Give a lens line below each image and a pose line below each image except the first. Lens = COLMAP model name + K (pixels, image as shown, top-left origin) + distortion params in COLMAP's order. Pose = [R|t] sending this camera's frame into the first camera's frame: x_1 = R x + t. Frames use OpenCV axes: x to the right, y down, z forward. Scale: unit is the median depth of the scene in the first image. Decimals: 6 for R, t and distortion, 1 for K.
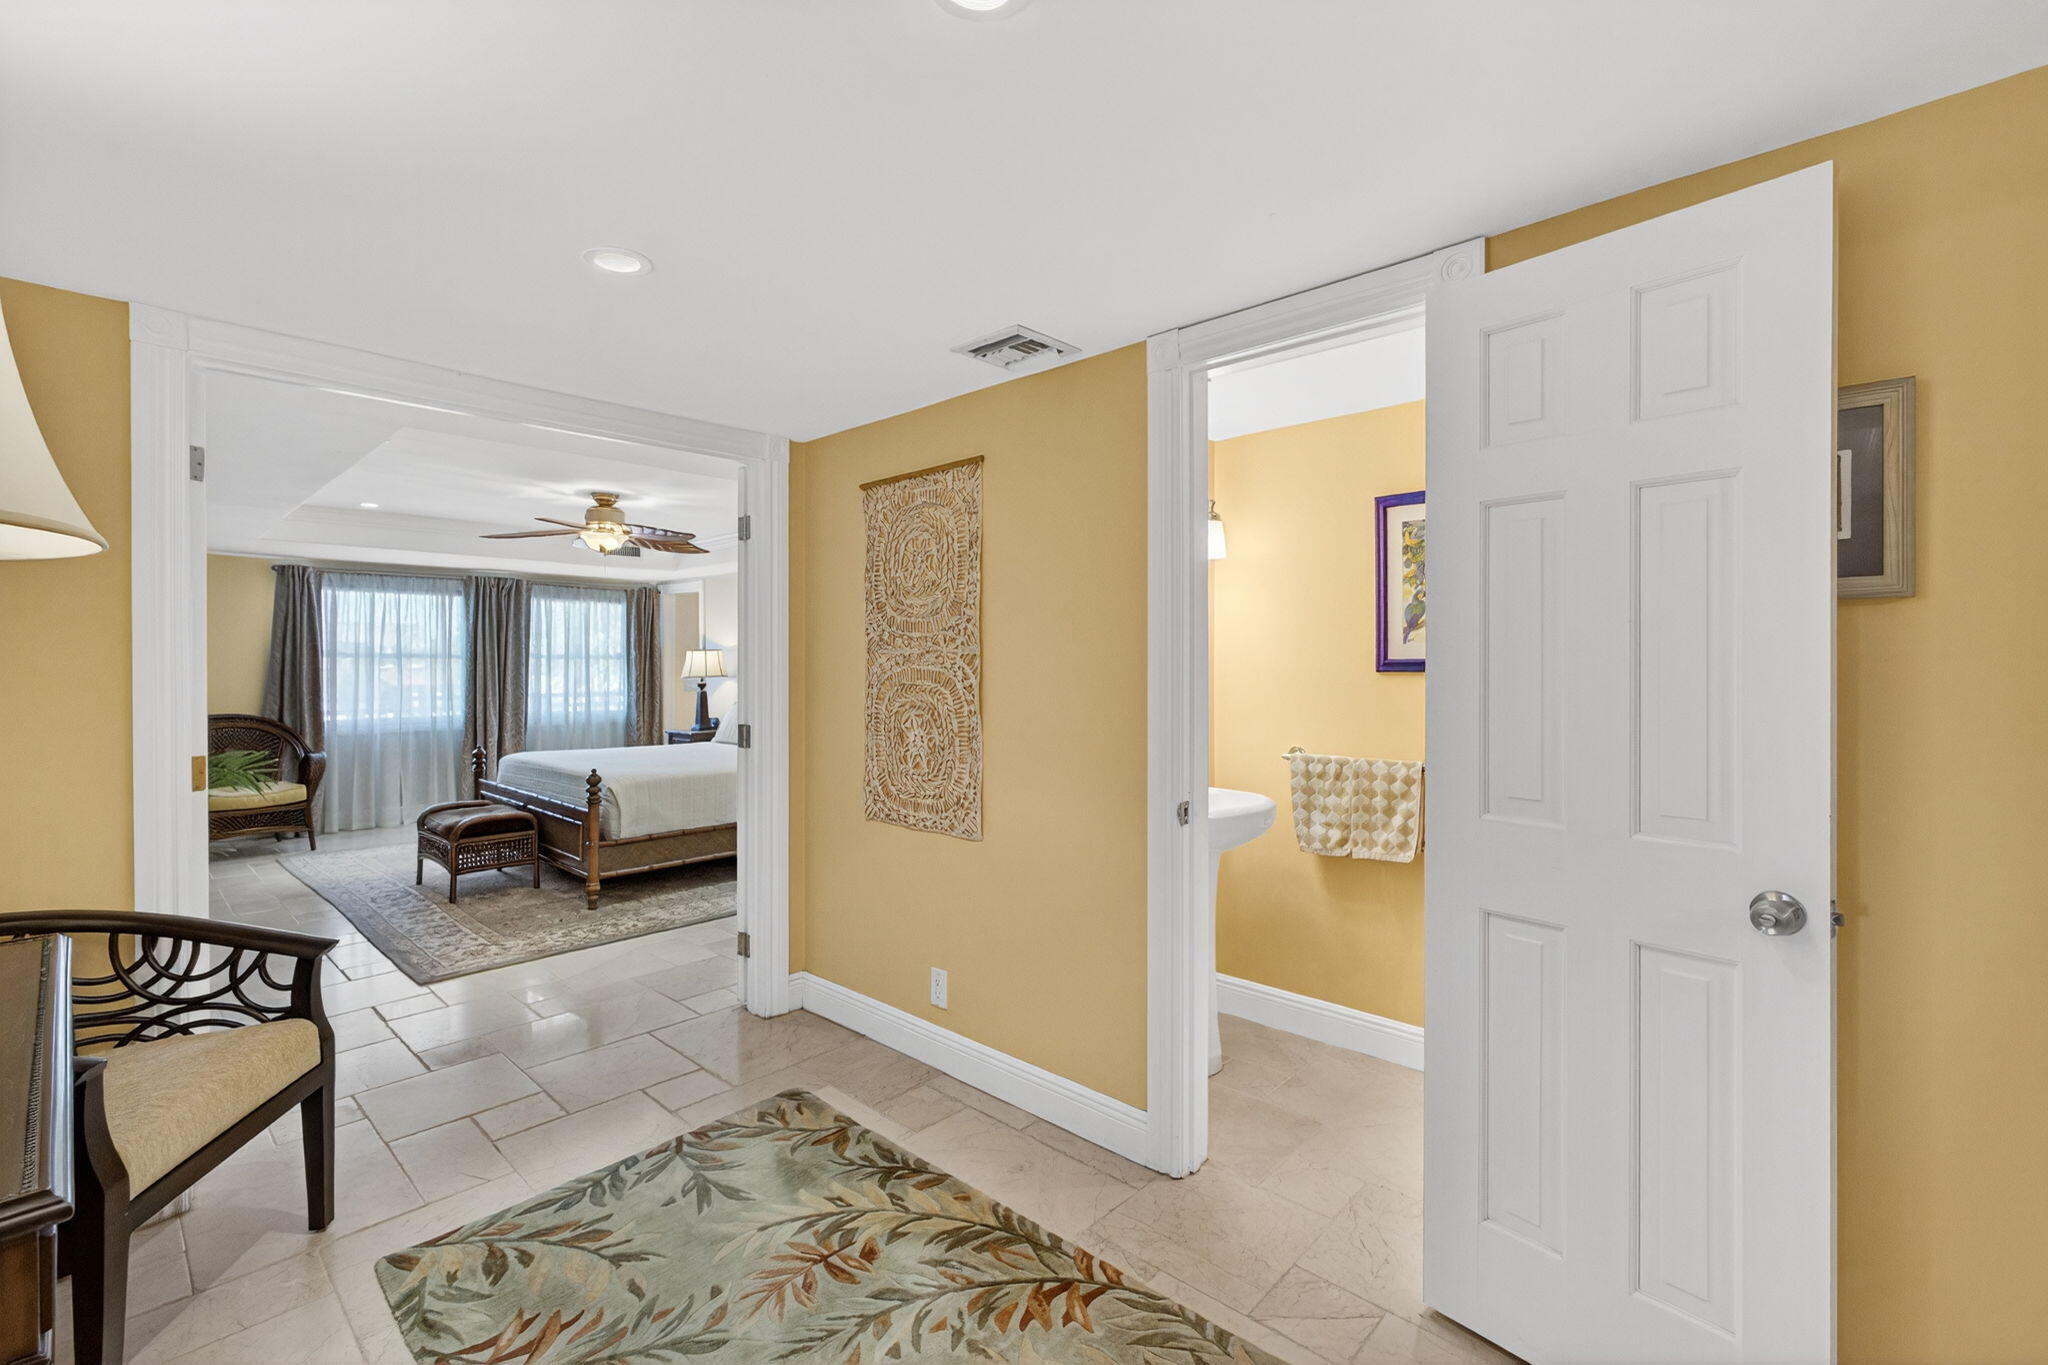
lens RADIAL K [[891.1, 0, 1015.9], [0, 891.1, 677.5], [0, 0, 1]] dist [-0.002056, -0.000191]
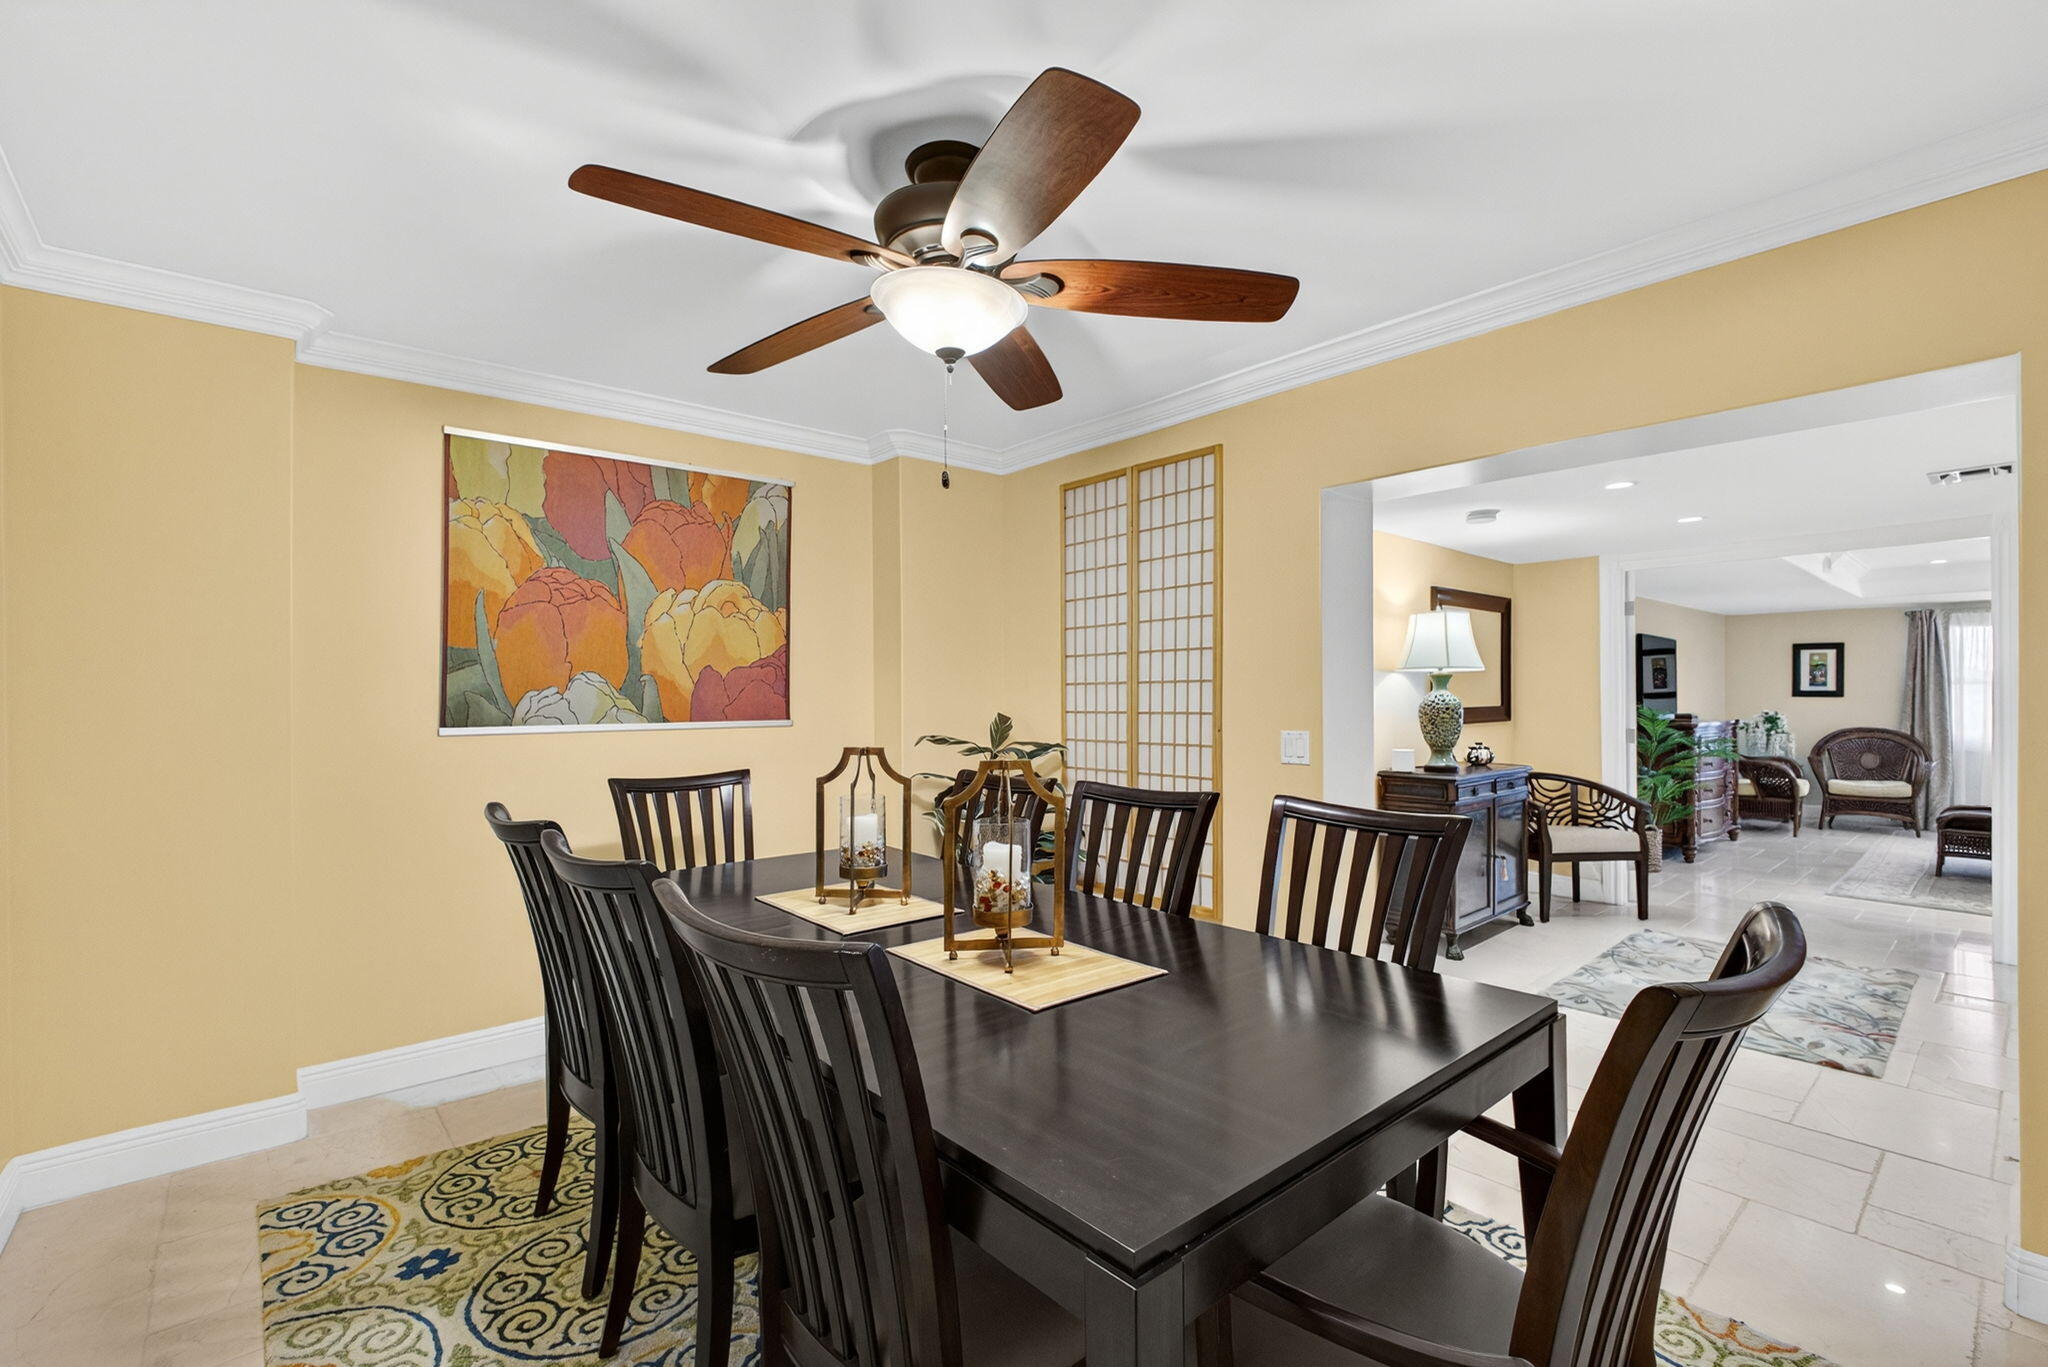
lens RADIAL K [[891.1, 0, 1015.9], [0, 891.1, 678.5], [0, 0, 1]] dist [-0.002056, -0.000191]
pose [[-0.100463, -0.015144, -0.994825, 1.853440], [-0.014237, 0.999804, -0.013782, 0.012320], [0.994839, 0.012778, -0.100659, -0.478352]]
